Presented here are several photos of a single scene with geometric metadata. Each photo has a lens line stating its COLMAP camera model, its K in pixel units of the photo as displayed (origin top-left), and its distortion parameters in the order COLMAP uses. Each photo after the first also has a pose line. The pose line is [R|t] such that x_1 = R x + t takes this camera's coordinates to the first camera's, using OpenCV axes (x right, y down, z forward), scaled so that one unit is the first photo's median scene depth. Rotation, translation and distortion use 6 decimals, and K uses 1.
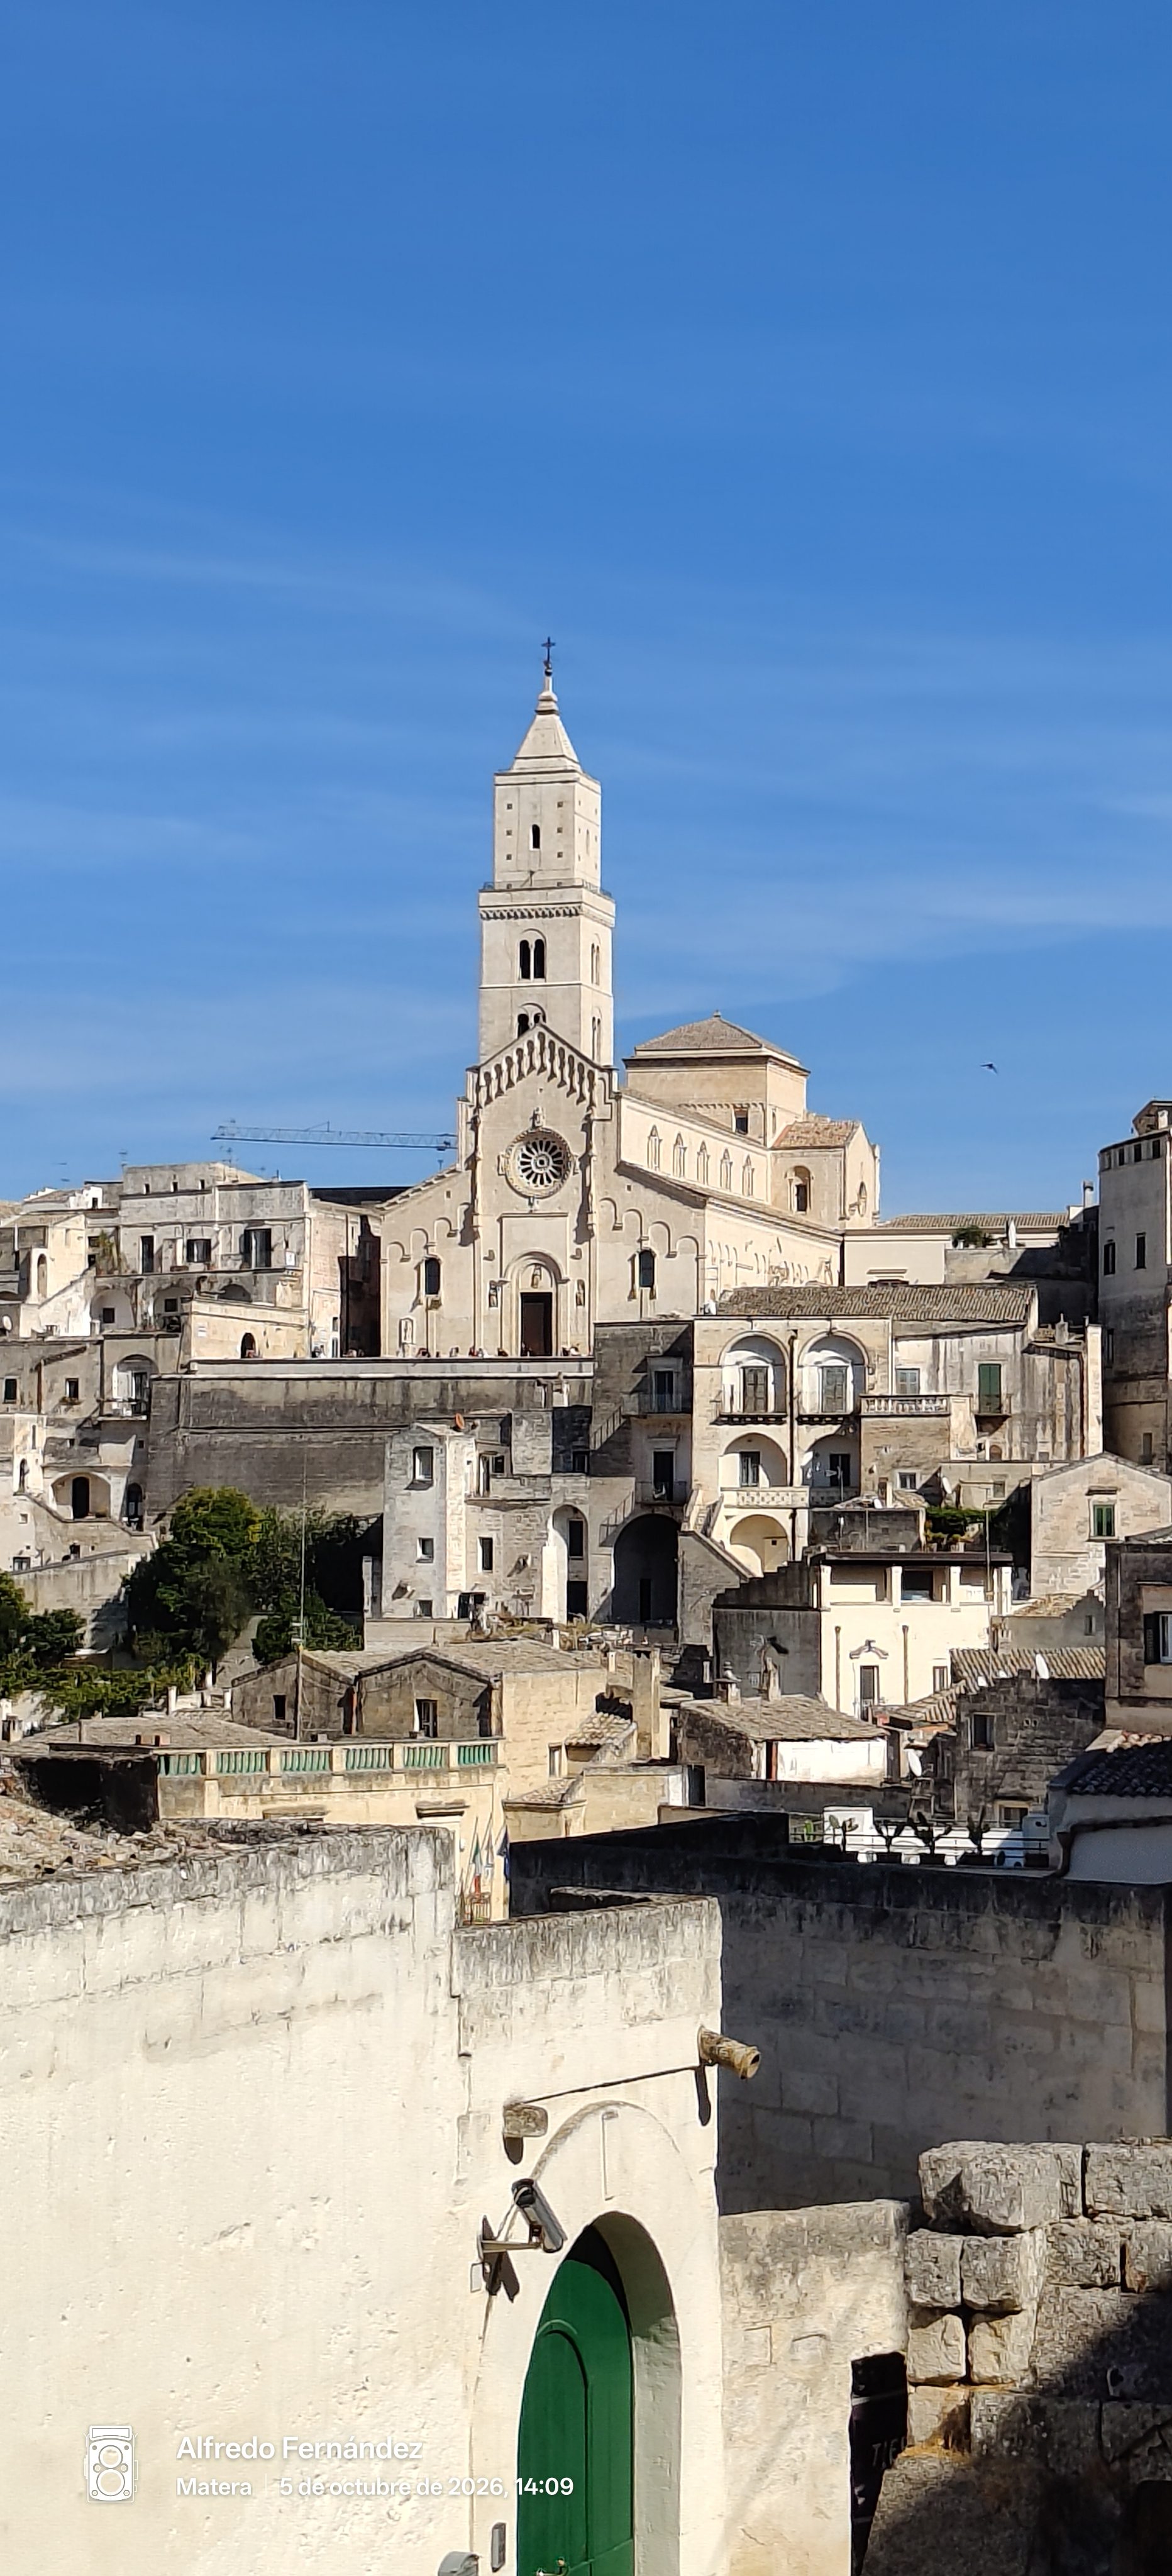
lens RADIAL K [[1801.9, 0, 586.0], [0, 1801.9, 1288.0], [0, 0, 1]] dist [0.068918, -0.000425]
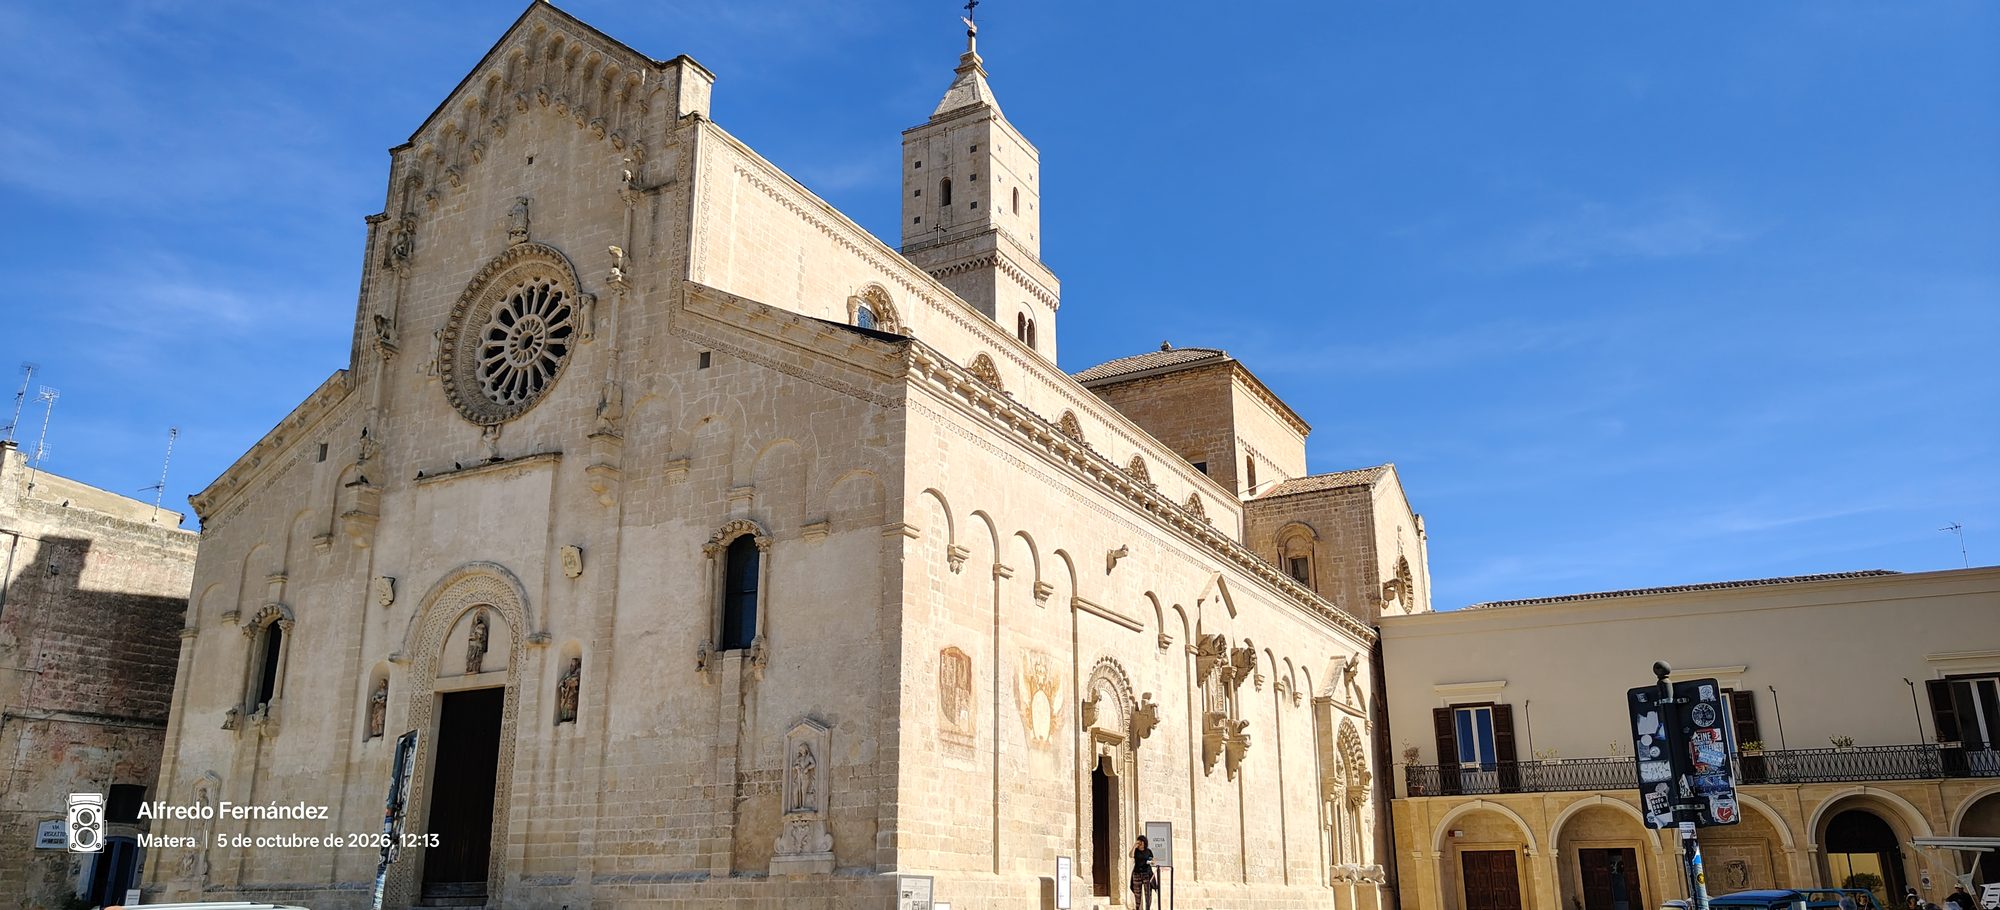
lens RADIAL K [[1399.2, 0, 1000.0], [0, 1399.2, 455.0], [0, 0, 1]] dist [0.068918, -0.000425]
pose [[0.993759, -0.032761, -0.106633, 0.075792], [0.005904, 0.970010, -0.242991, 0.019183], [0.111395, 0.240845, 0.964150, 0.558337]]
